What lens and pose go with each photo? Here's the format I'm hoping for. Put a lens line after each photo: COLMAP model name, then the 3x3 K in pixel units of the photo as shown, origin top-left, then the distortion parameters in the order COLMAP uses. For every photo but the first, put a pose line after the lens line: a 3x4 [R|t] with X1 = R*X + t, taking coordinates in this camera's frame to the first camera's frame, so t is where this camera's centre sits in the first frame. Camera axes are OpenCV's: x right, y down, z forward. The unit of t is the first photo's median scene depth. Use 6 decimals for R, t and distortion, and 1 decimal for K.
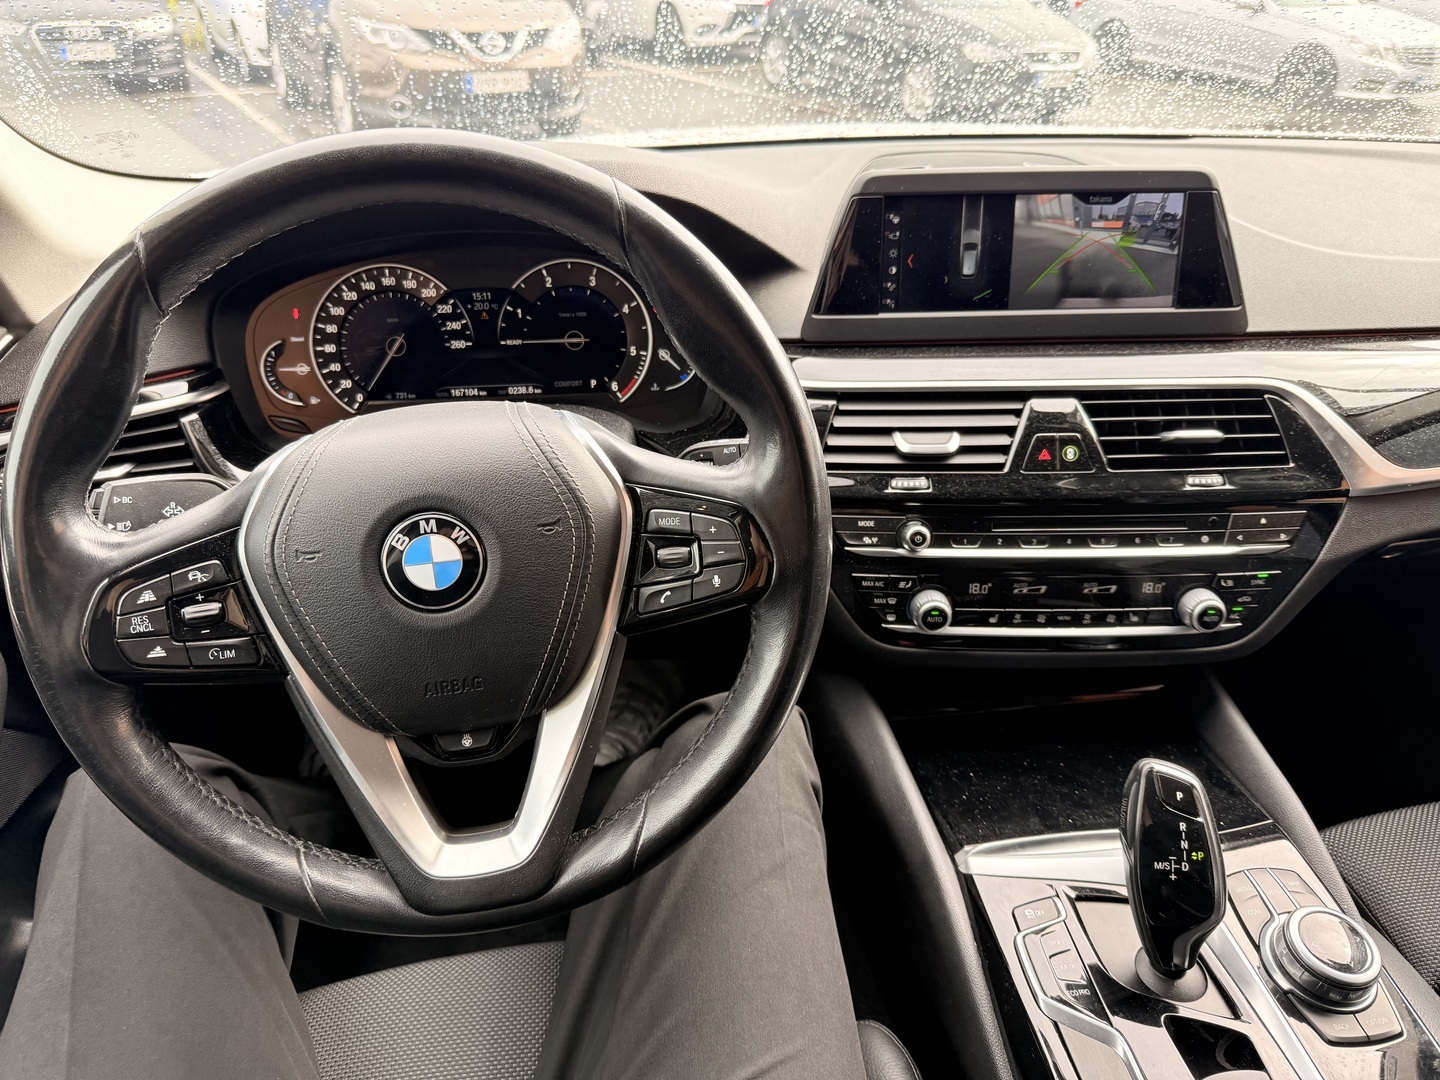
lens RADIAL K [[1002.8, 0, 720.0], [0, 1002.8, 540.0], [0, 0, 1]] dist [0.064881, -0.089097]
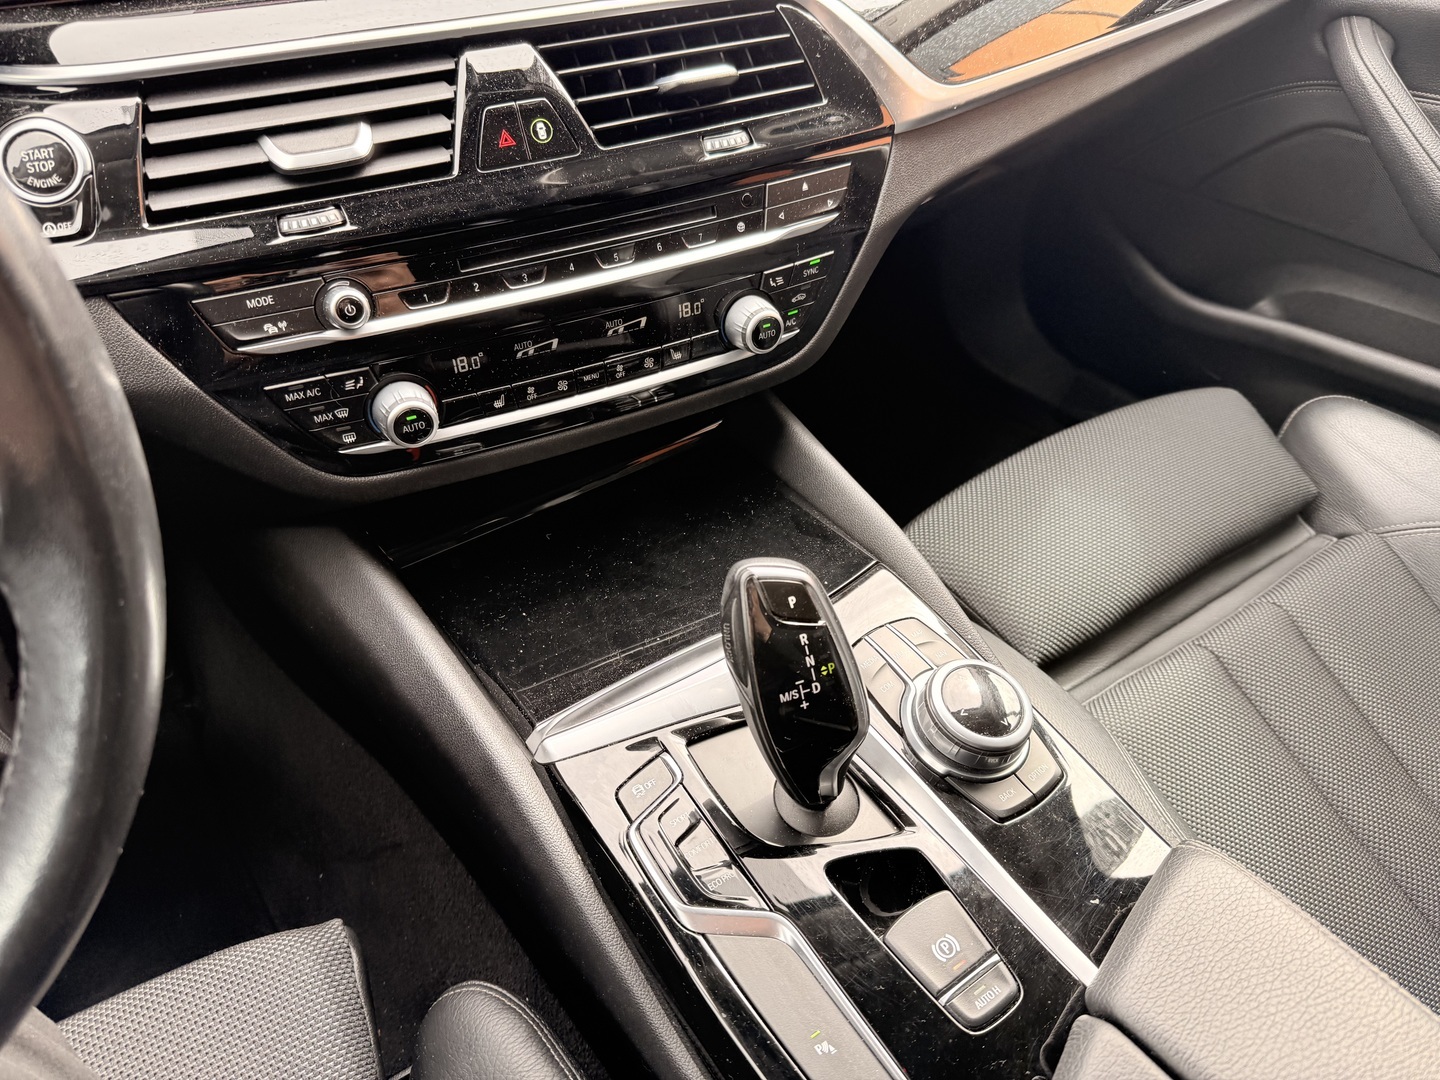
lens RADIAL K [[1015.9, 0, 704.2], [0, 1015.9, 537.9], [0, 0, 1]] dist [0.077422, -0.090203]
pose [[0.880456, -0.300518, 0.366723, 0.112852], [0.197155, 0.935484, 0.293256, -0.012418], [-0.431192, -0.185898, 0.882902, 0.307392]]
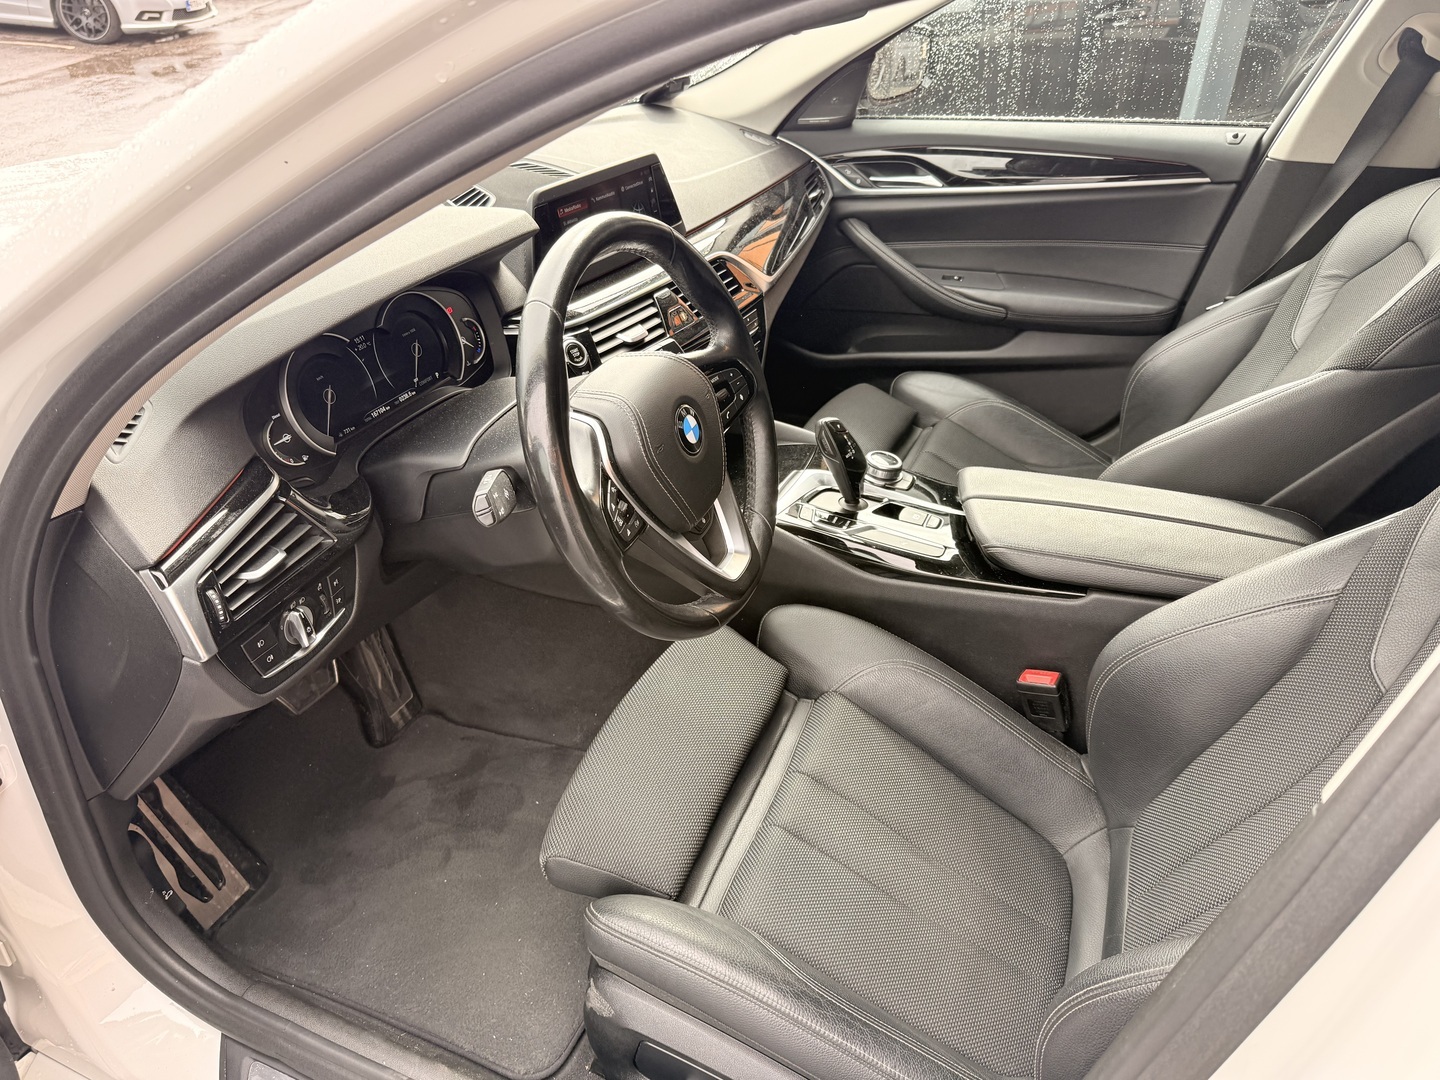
lens RADIAL K [[1002.8, 0, 720.0], [0, 1002.8, 540.0], [0, 0, 1]] dist [0.064881, -0.089097]
pose [[0.503520, -0.460023, 0.731332, -1.200877], [0.414715, 0.871263, 0.262512, -0.188477], [-0.757944, 0.171115, 0.629476, -0.162062]]
